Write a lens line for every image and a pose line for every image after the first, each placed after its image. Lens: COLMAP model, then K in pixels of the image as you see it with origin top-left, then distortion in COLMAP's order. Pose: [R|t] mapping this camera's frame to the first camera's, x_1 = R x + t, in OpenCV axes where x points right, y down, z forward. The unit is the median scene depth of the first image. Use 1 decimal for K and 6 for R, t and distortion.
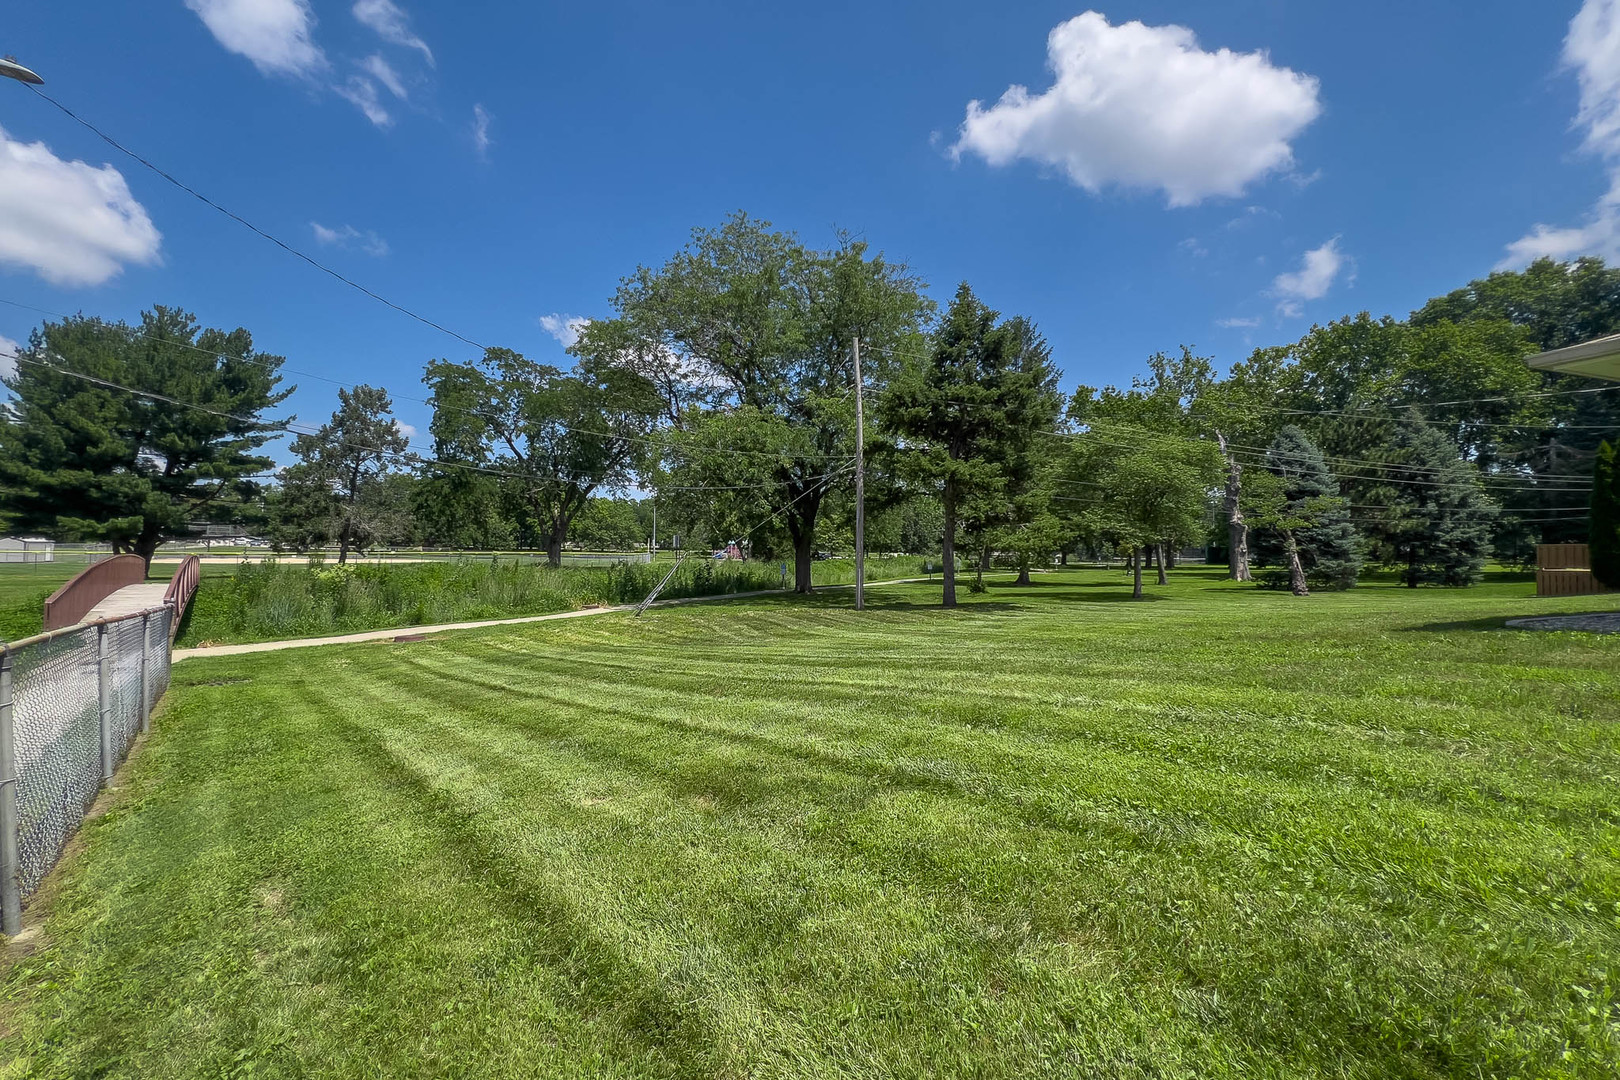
lens RADIAL K [[599.6, 0, 810.0], [0, 599.6, 540.0], [0, 0, 1]] dist [-0.047409, 0.006539]
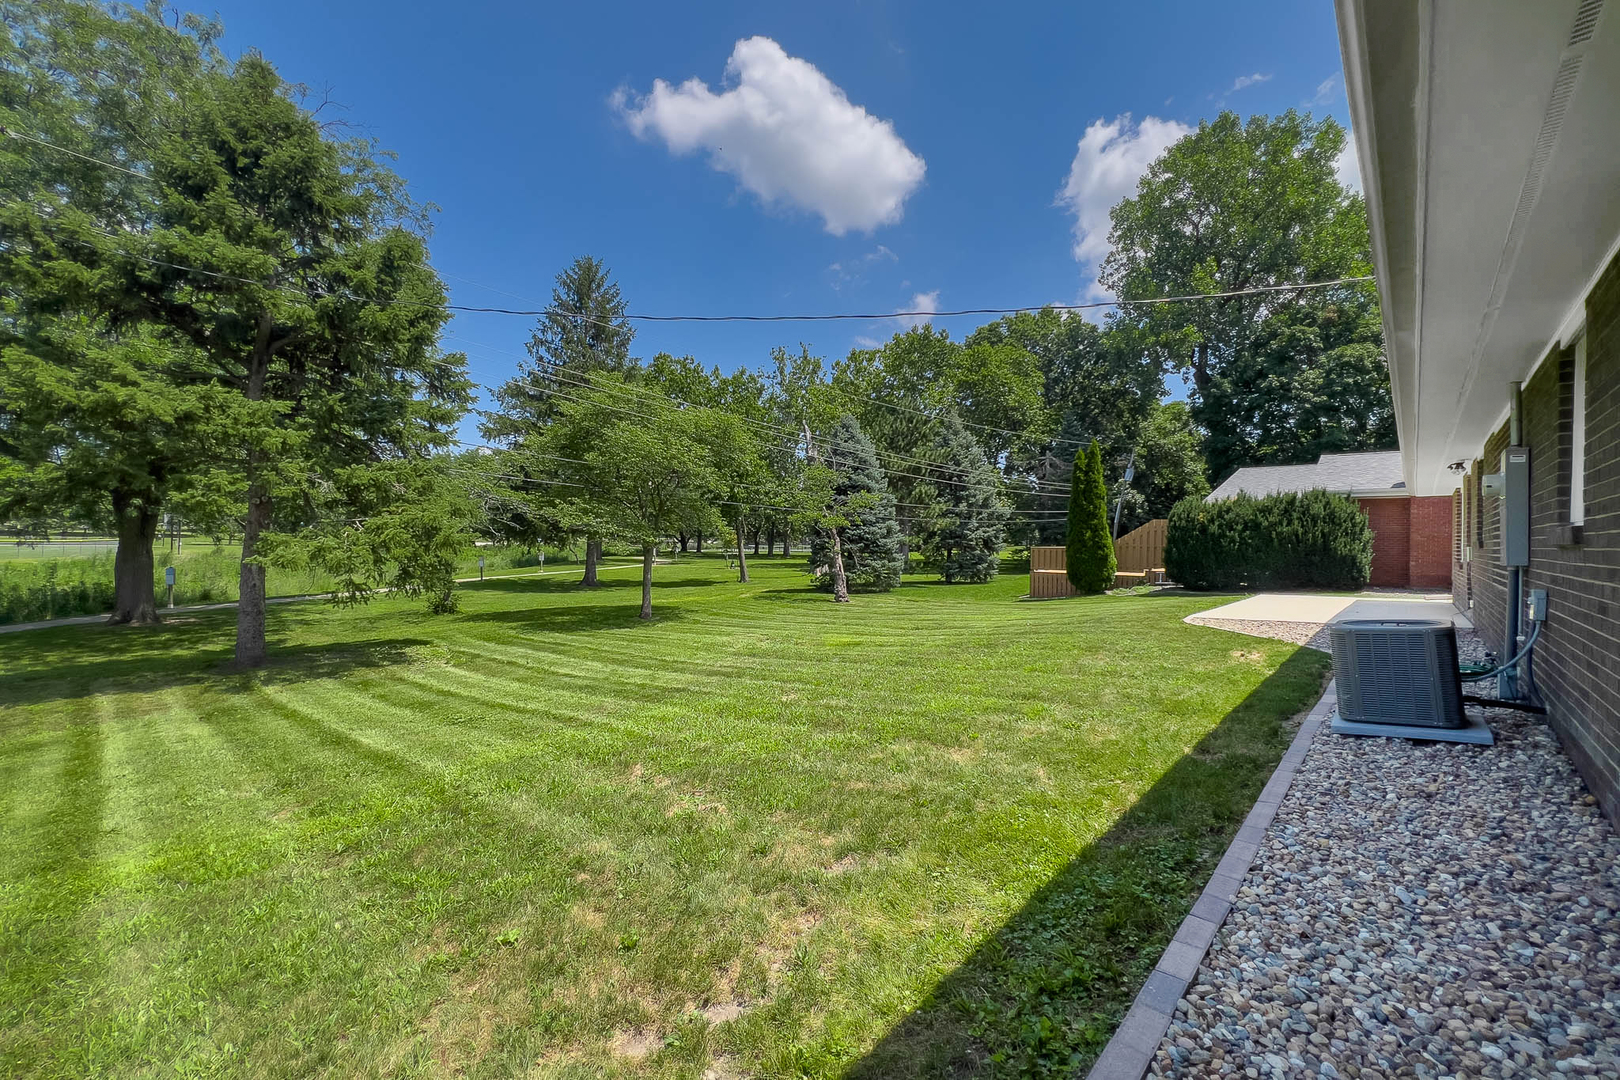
lens RADIAL K [[599.6, 0, 810.0], [0, 599.6, 540.0], [0, 0, 1]] dist [-0.047409, 0.006539]
pose [[0.858088, 0.001716, 0.513500, 0.287979], [-0.014783, 0.999663, 0.021361, -0.016201], [-0.513290, -0.025921, 0.857823, 0.206144]]
